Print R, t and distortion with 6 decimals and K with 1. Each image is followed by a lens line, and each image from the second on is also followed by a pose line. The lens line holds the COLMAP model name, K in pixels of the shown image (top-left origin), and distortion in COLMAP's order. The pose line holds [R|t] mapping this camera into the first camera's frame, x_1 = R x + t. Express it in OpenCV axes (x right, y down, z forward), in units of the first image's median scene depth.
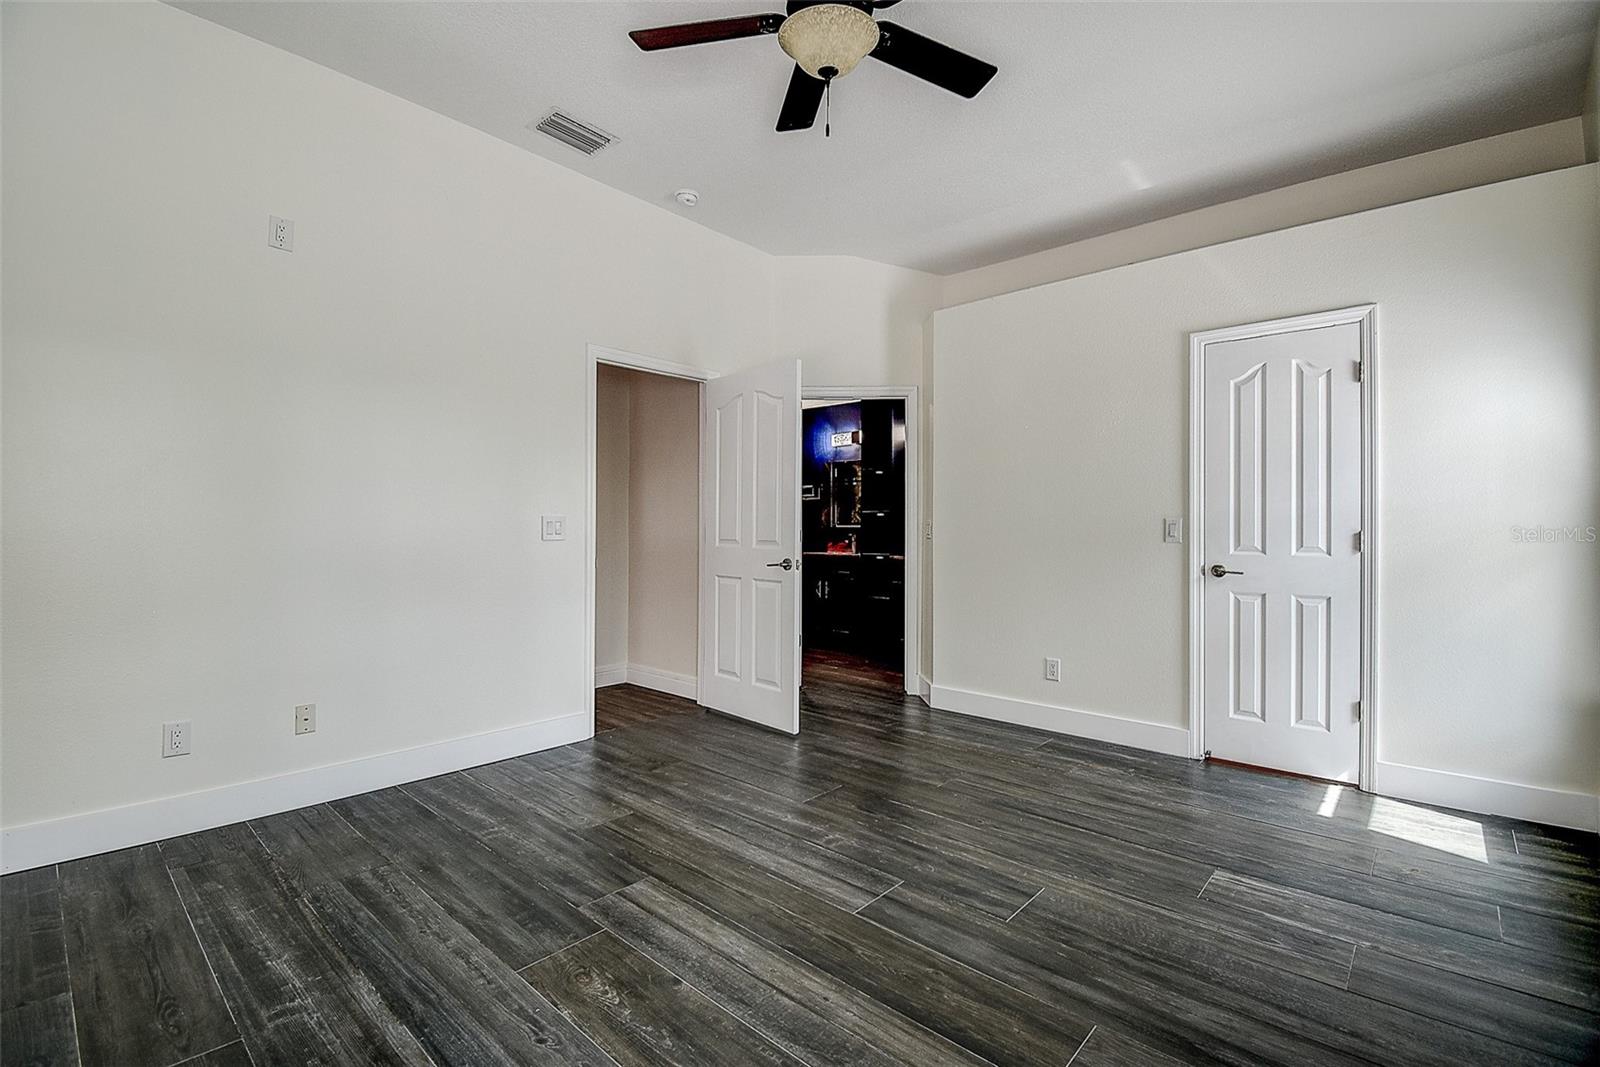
lens RADIAL K [[710.6, 0, 800.0], [0, 710.6, 533.5], [0, 0, 1]] dist [-0.000428, -0.015624]
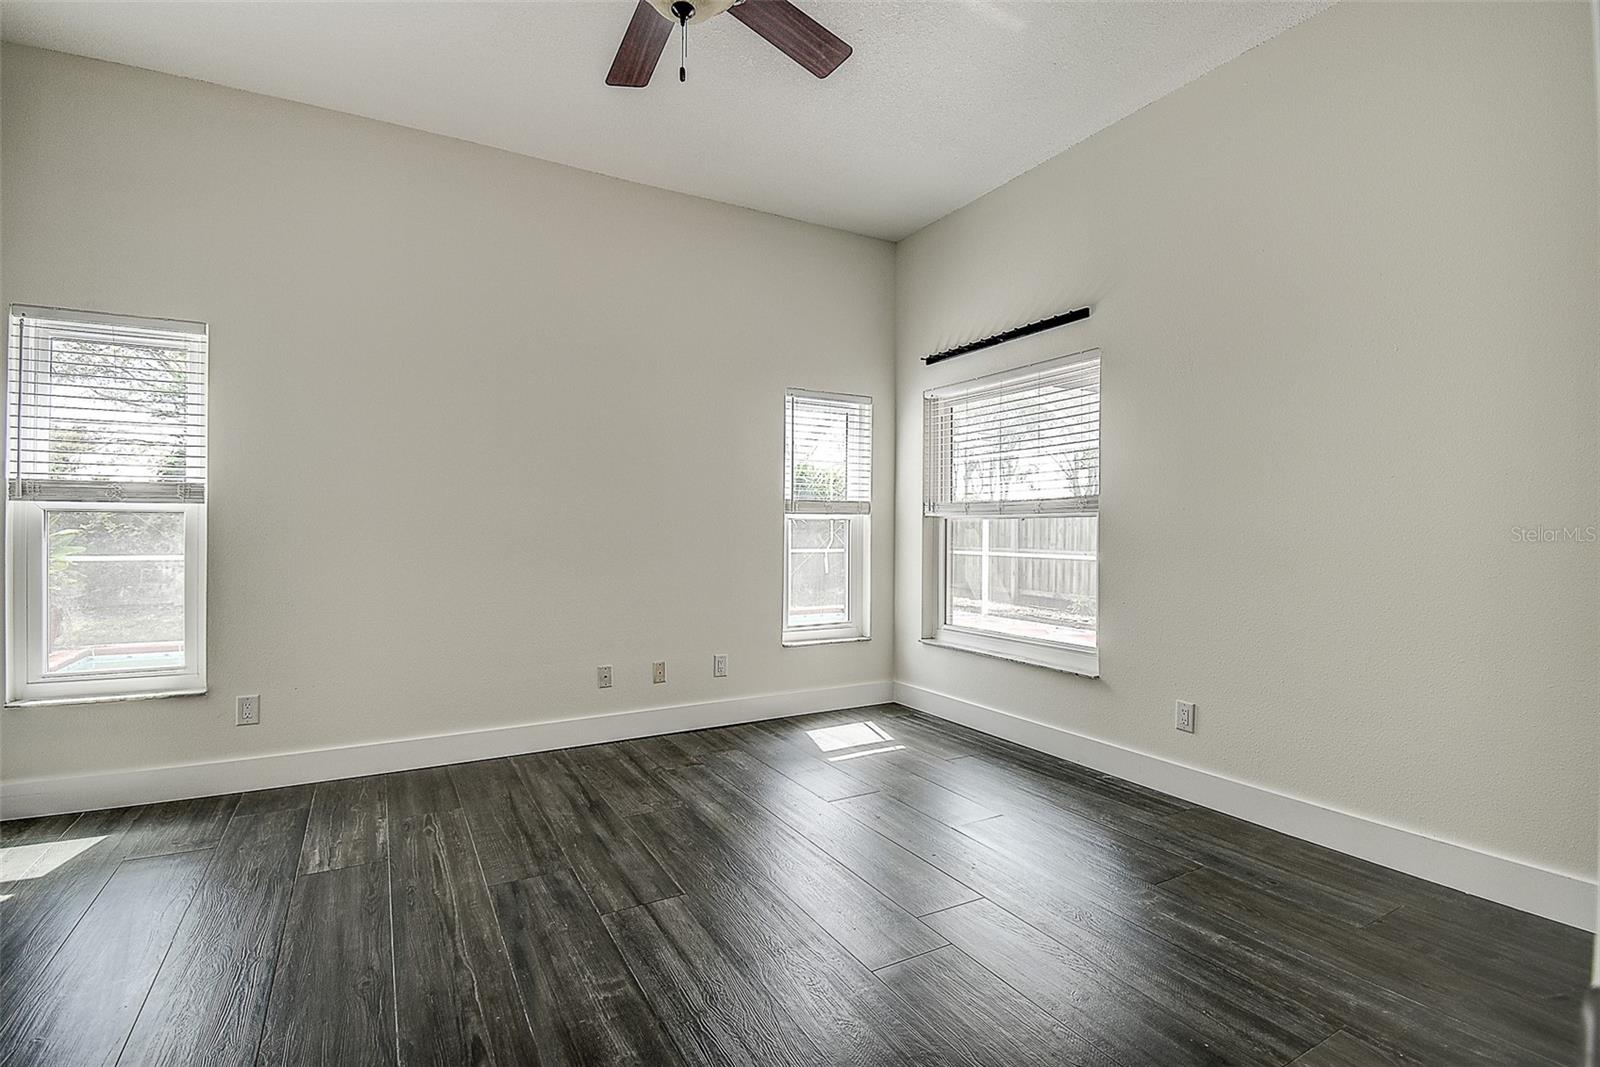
lens RADIAL K [[745.4, 0, 800.0], [0, 745.4, 533.5], [0, 0, 1]] dist [-0.000475, -0.000097]
pose [[-0.949061, -0.011219, 0.314894, -0.424391], [-0.009009, 0.999924, 0.008474, -0.012277], [-0.314965, 0.005205, -0.949089, 1.970439]]
